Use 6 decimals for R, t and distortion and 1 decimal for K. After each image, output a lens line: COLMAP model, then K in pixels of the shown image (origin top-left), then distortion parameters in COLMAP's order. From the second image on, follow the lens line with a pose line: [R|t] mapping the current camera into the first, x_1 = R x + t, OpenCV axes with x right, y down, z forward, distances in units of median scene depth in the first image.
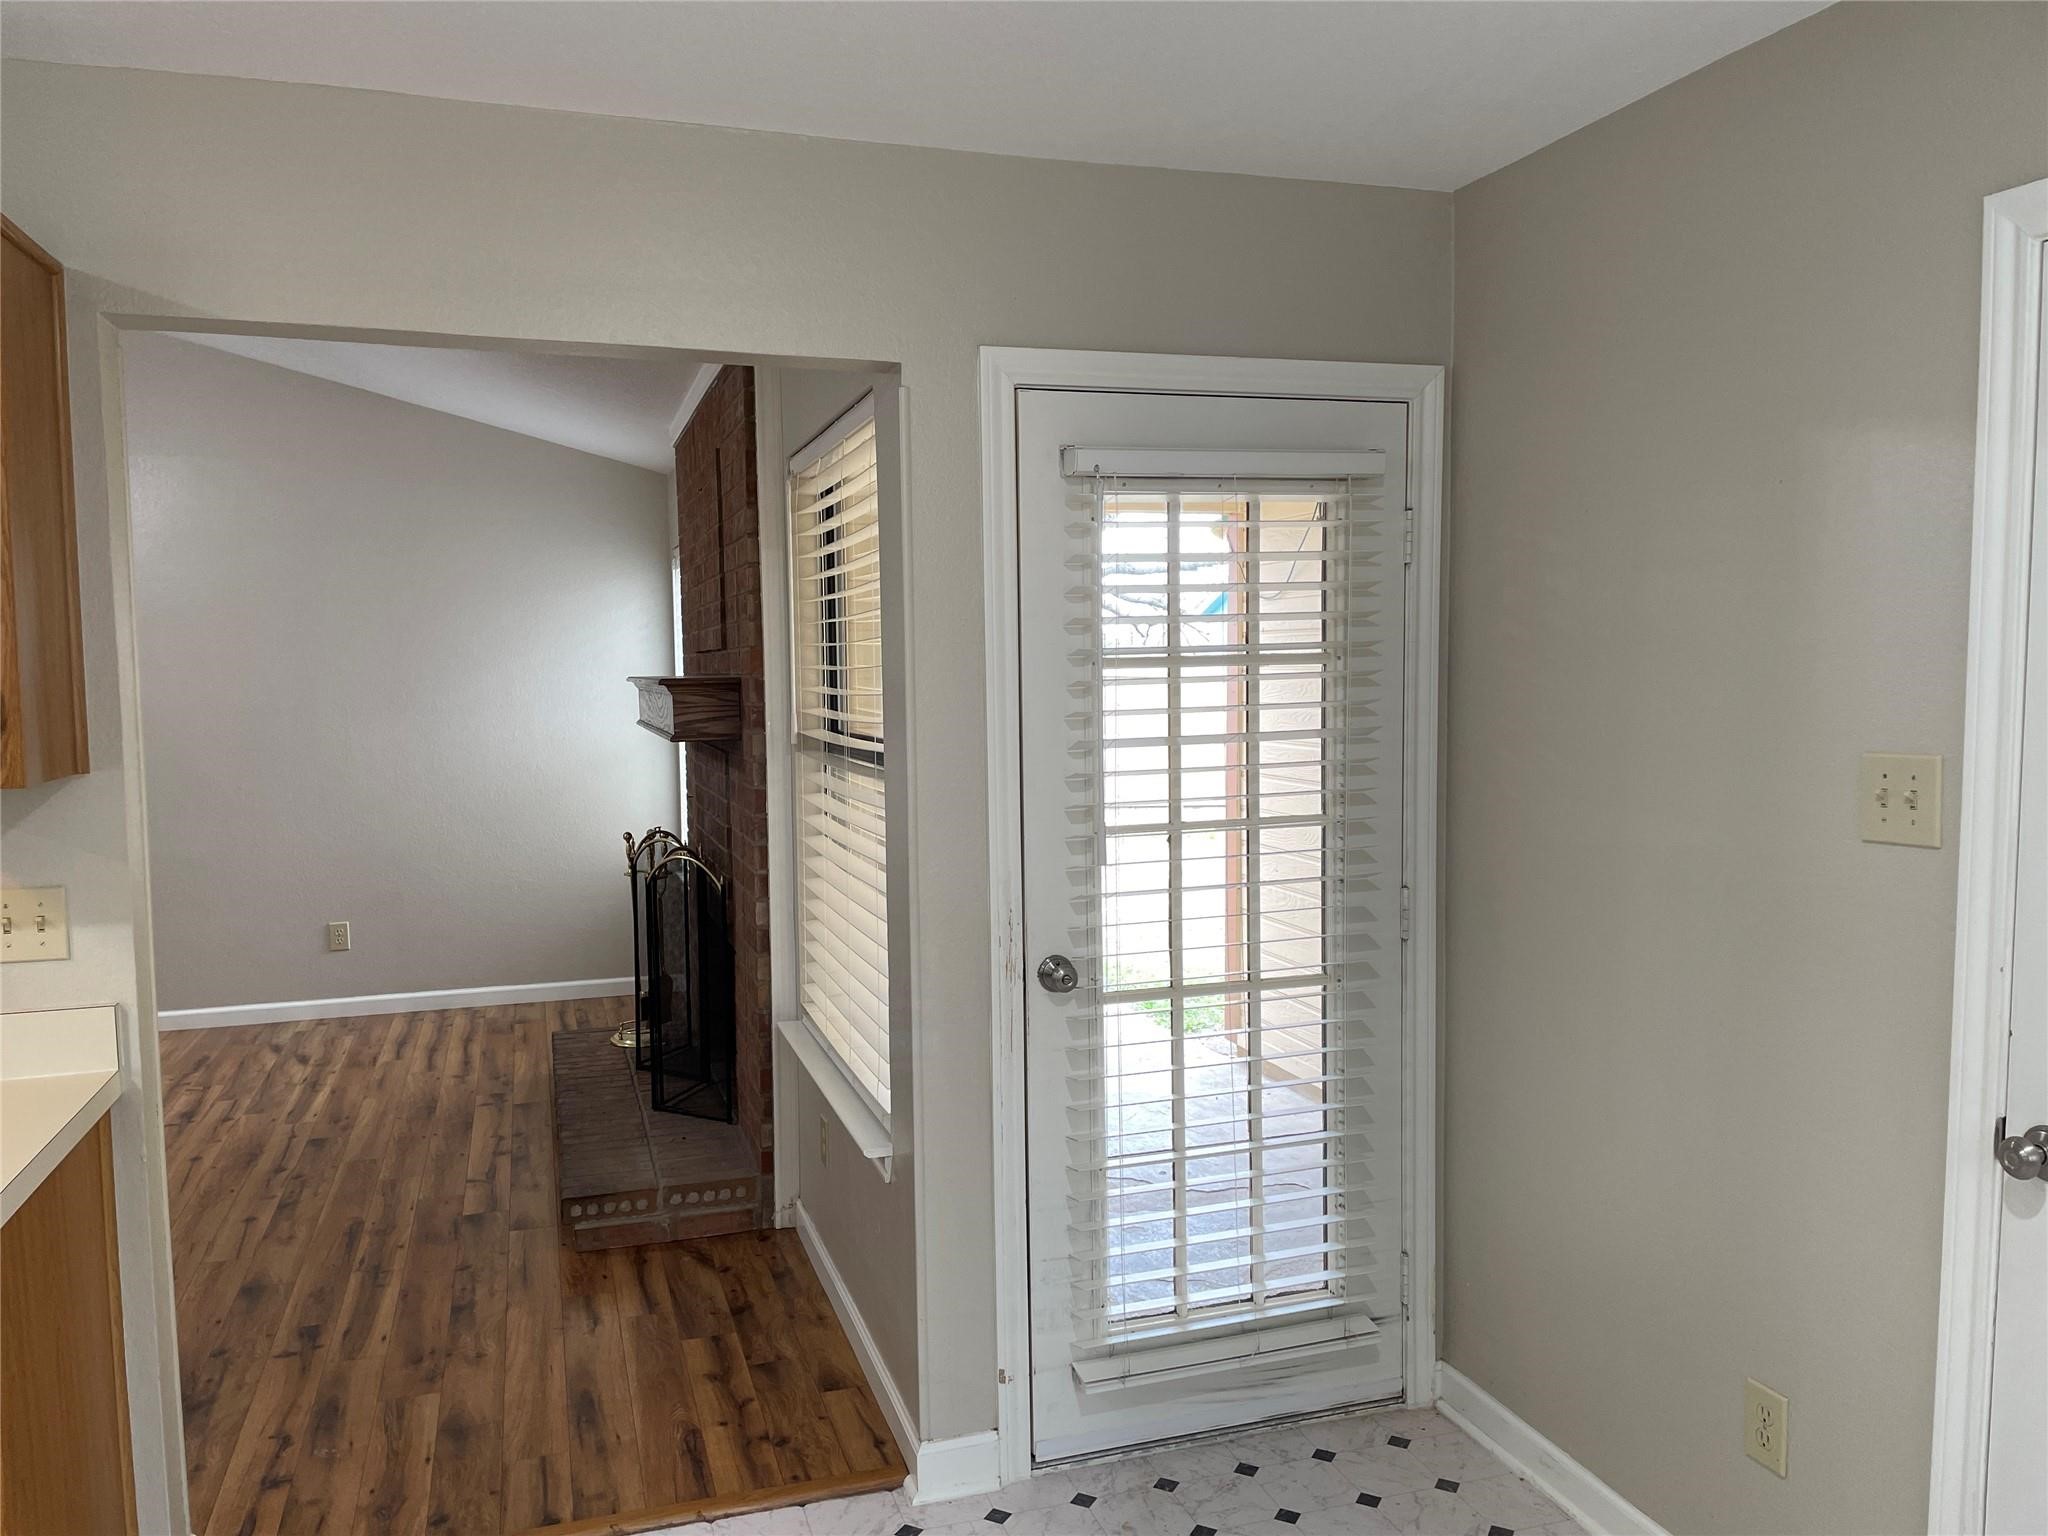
lens RADIAL K [[1545.6, 0, 1026.9], [0, 1545.6, 782.9], [0, 0, 1]] dist [0.093886, -0.120665]
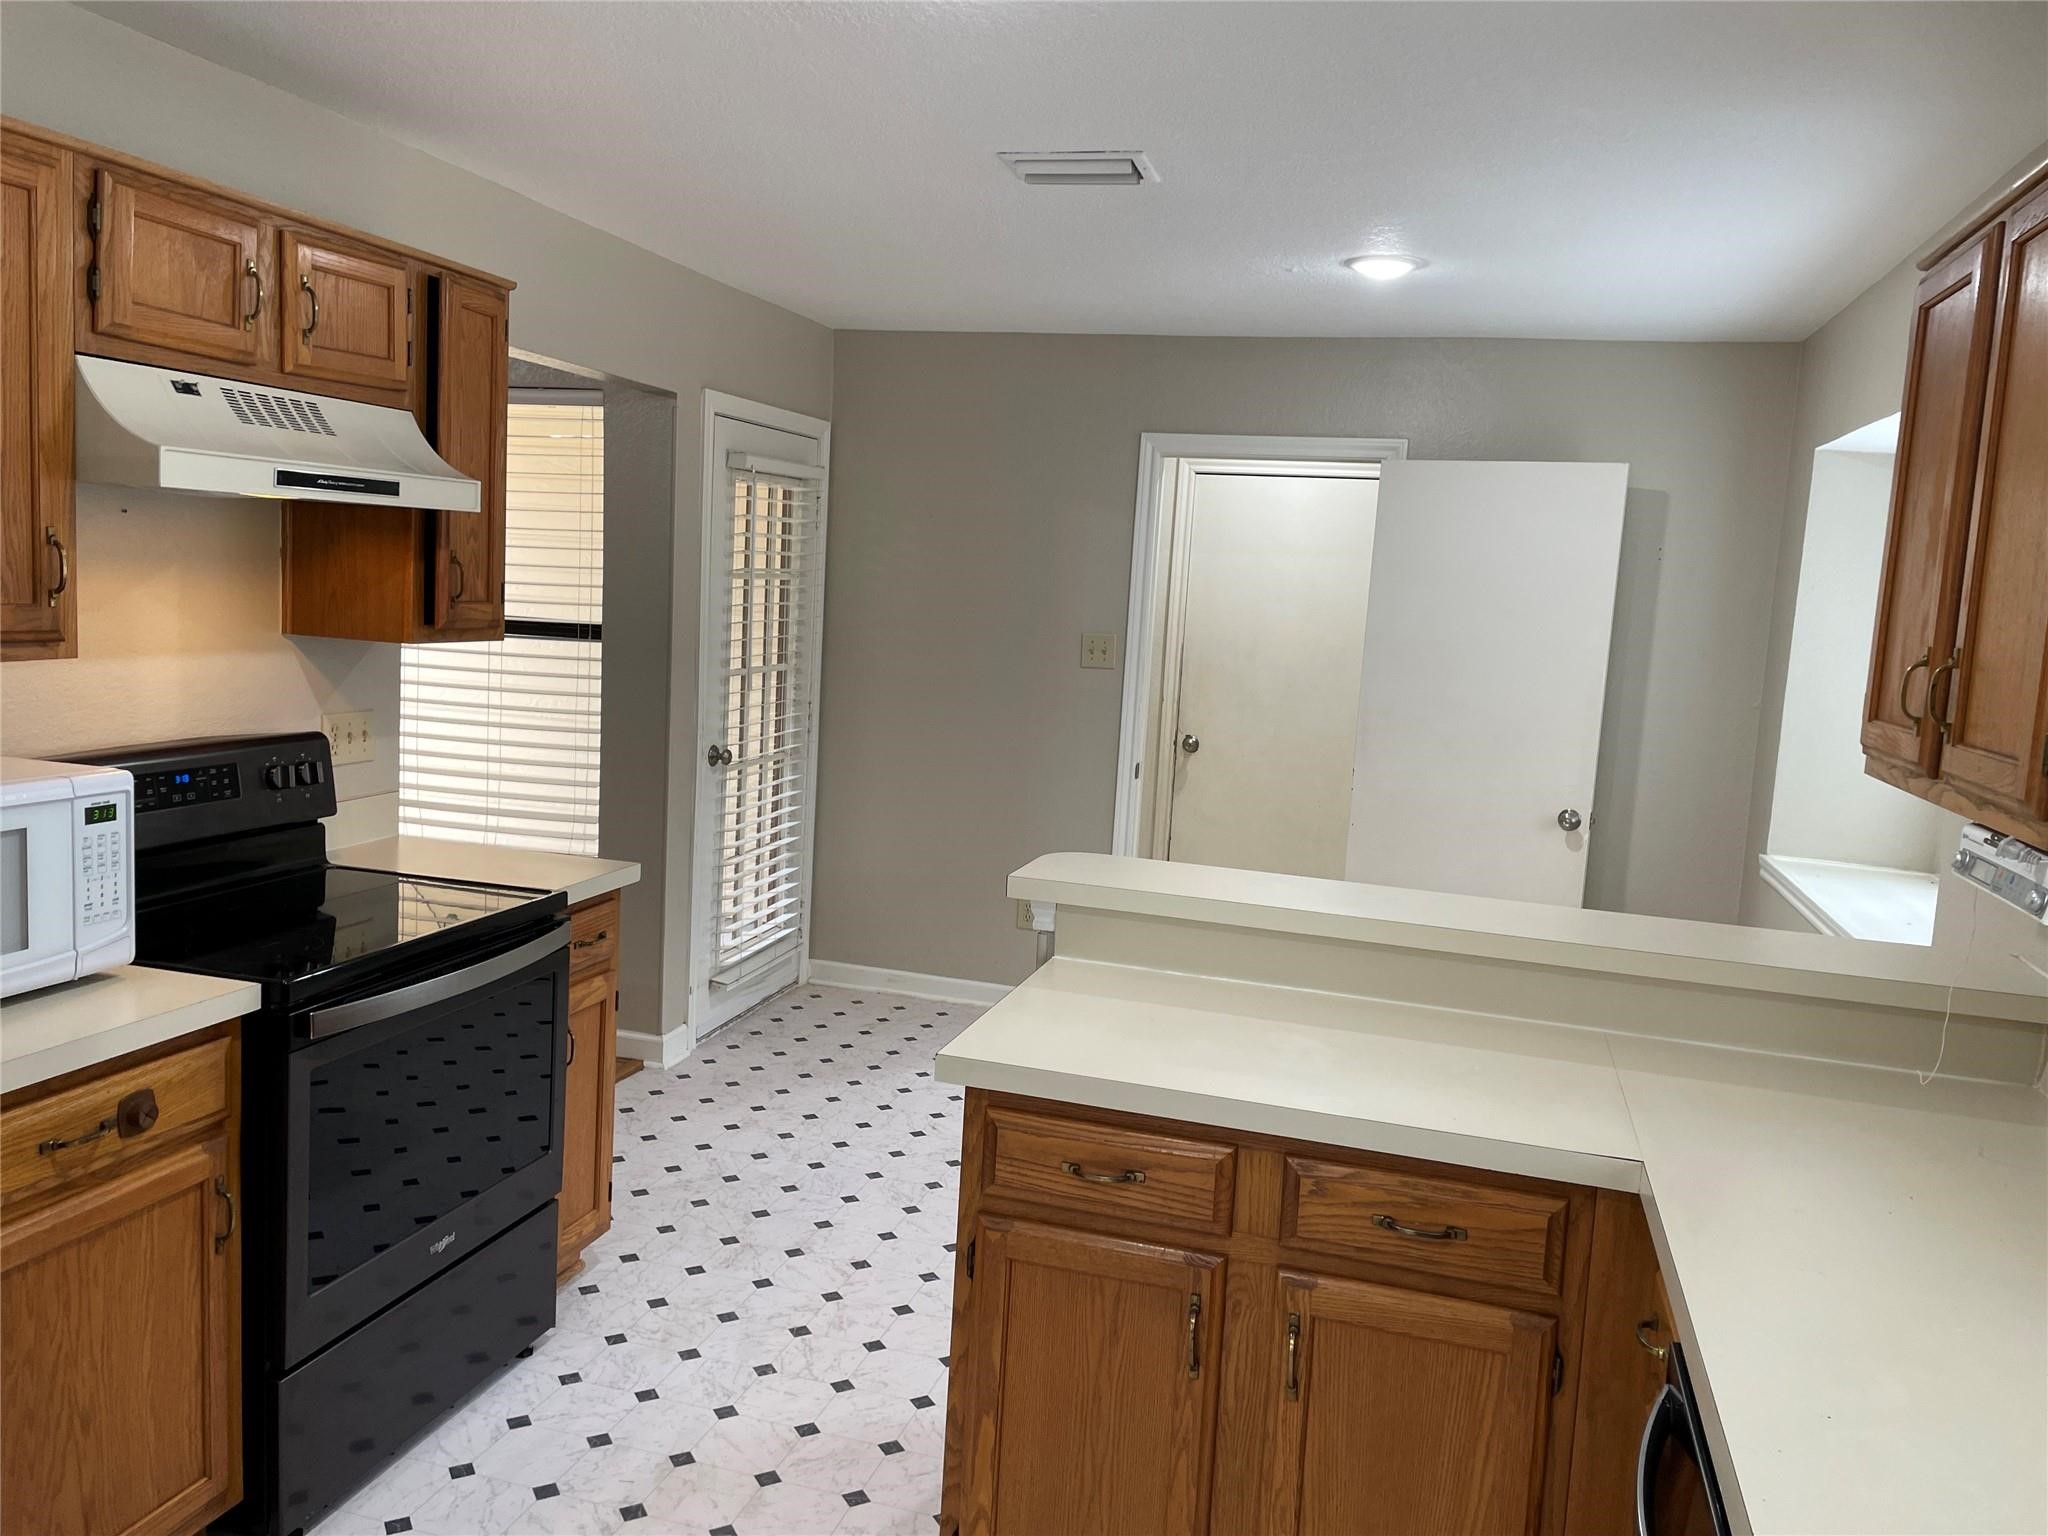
lens RADIAL K [[1559.1, 0, 1013.2], [0, 1559.1, 764.1], [0, 0, 1]] dist [0.100048, -0.125183]
pose [[0.555290, -0.057823, 0.829644, -1.218055], [0.004688, 0.997782, 0.066404, 0.017846], [-0.831644, -0.032984, 0.554329, -0.239974]]
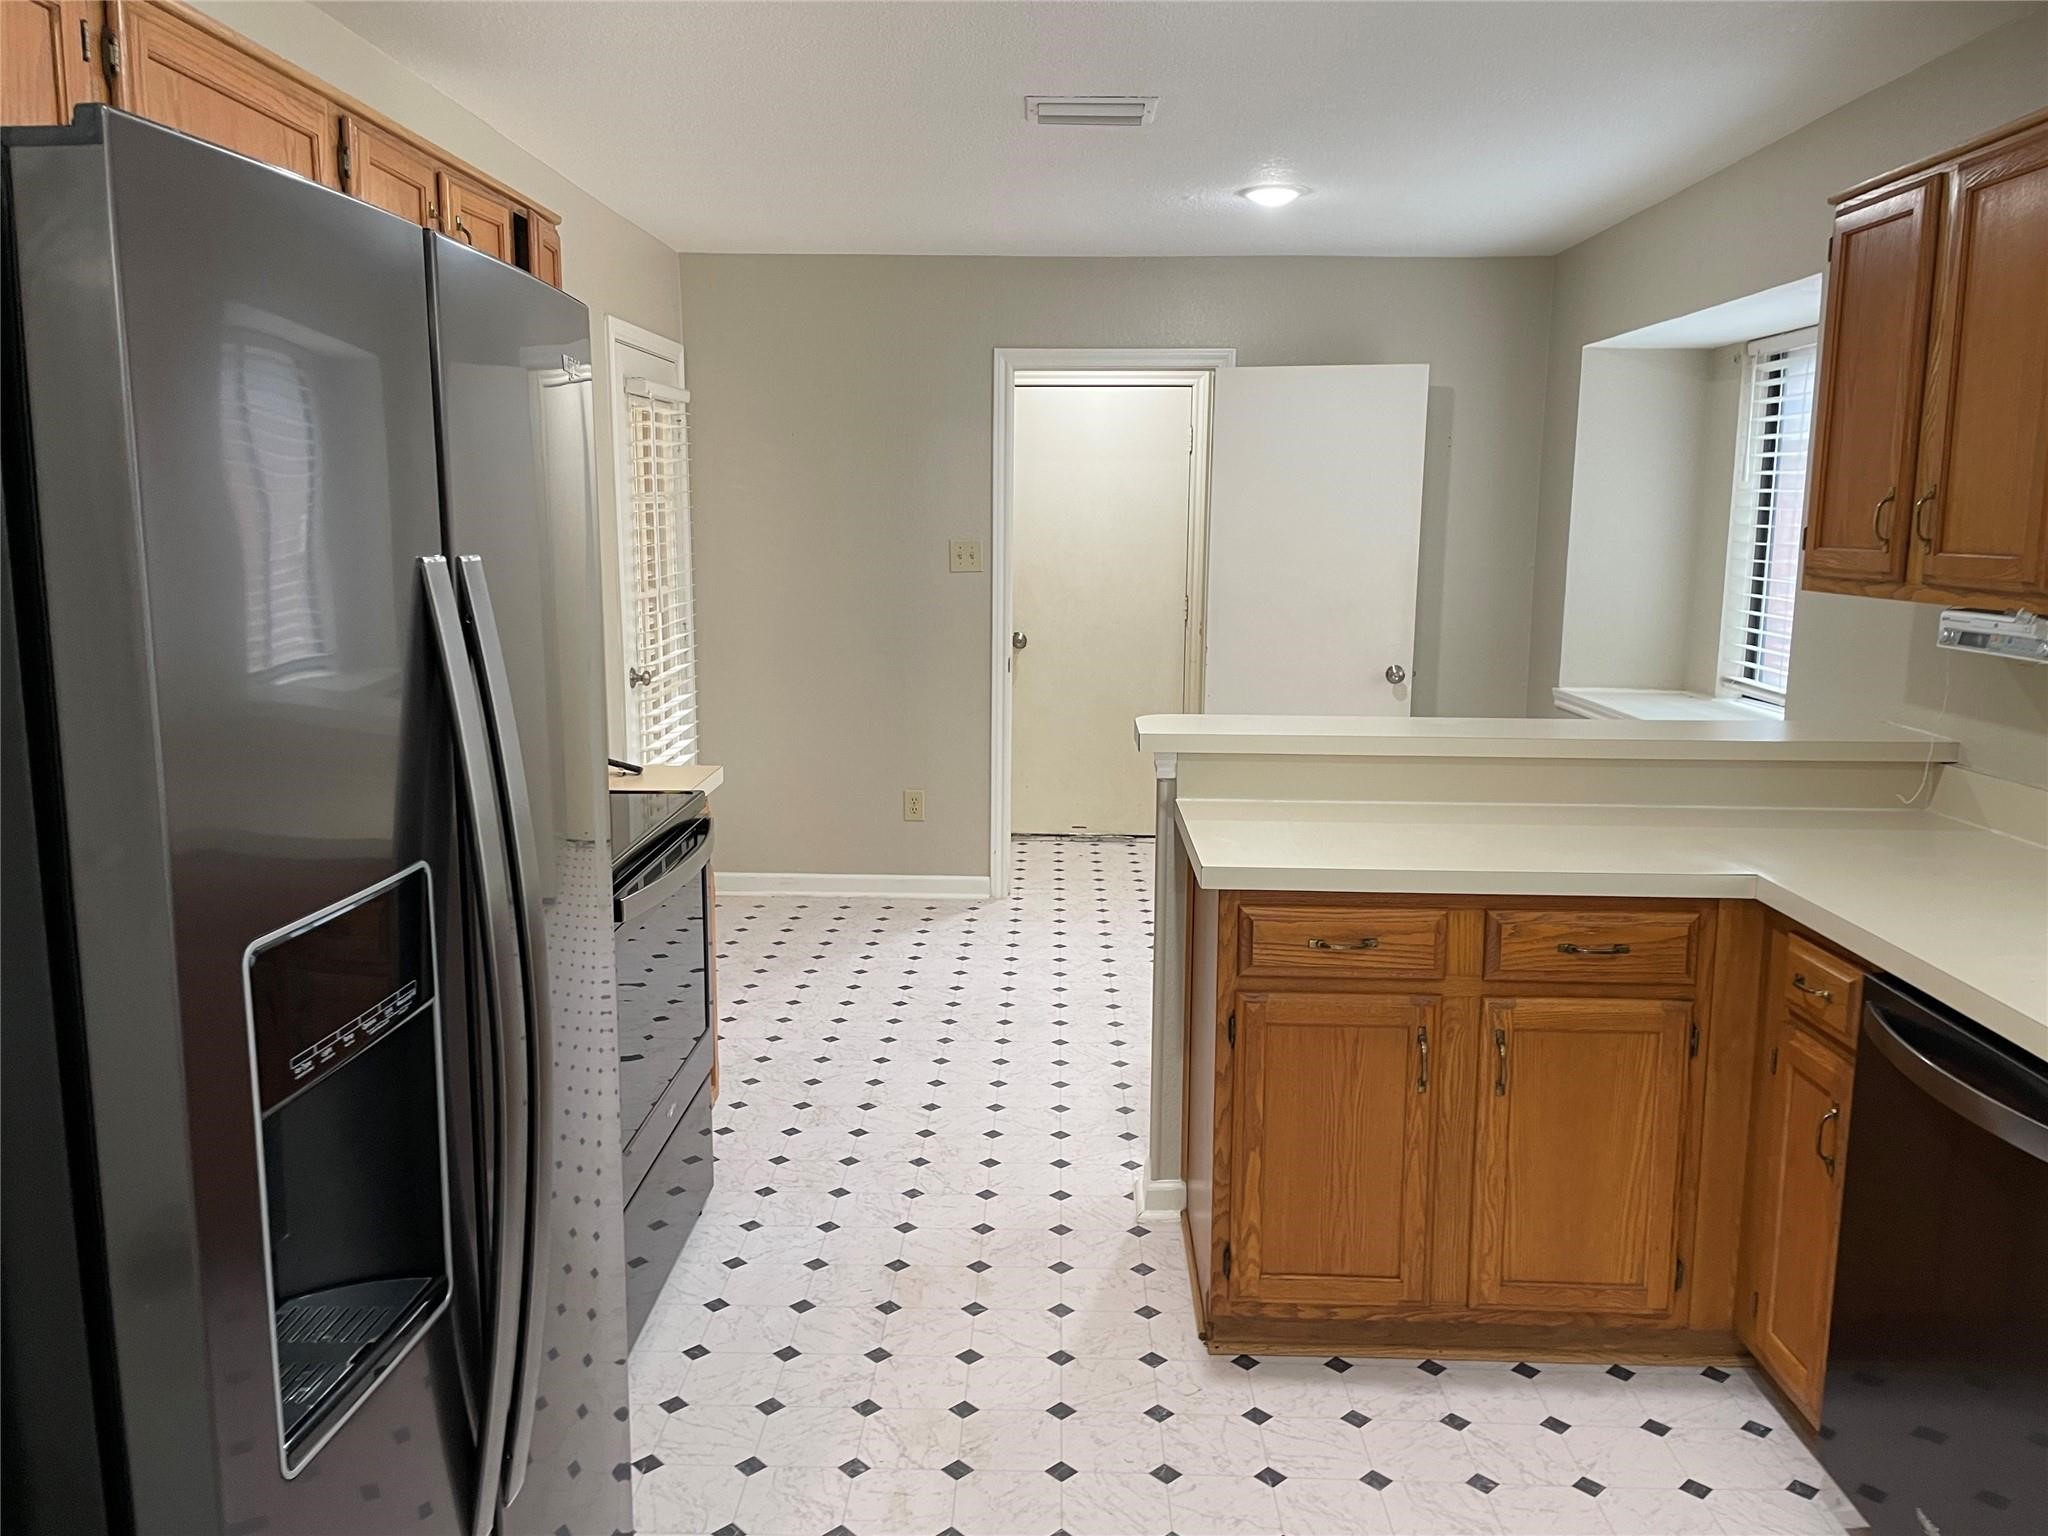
lens RADIAL K [[1559.1, 0, 1013.2], [0, 1559.1, 764.1], [0, 0, 1]] dist [0.100048, -0.125183]
pose [[0.326914, -0.140997, 0.934477, -1.499054], [0.067095, 0.989775, 0.125869, 0.023946], [-0.942669, 0.021550, 0.333032, -0.005776]]
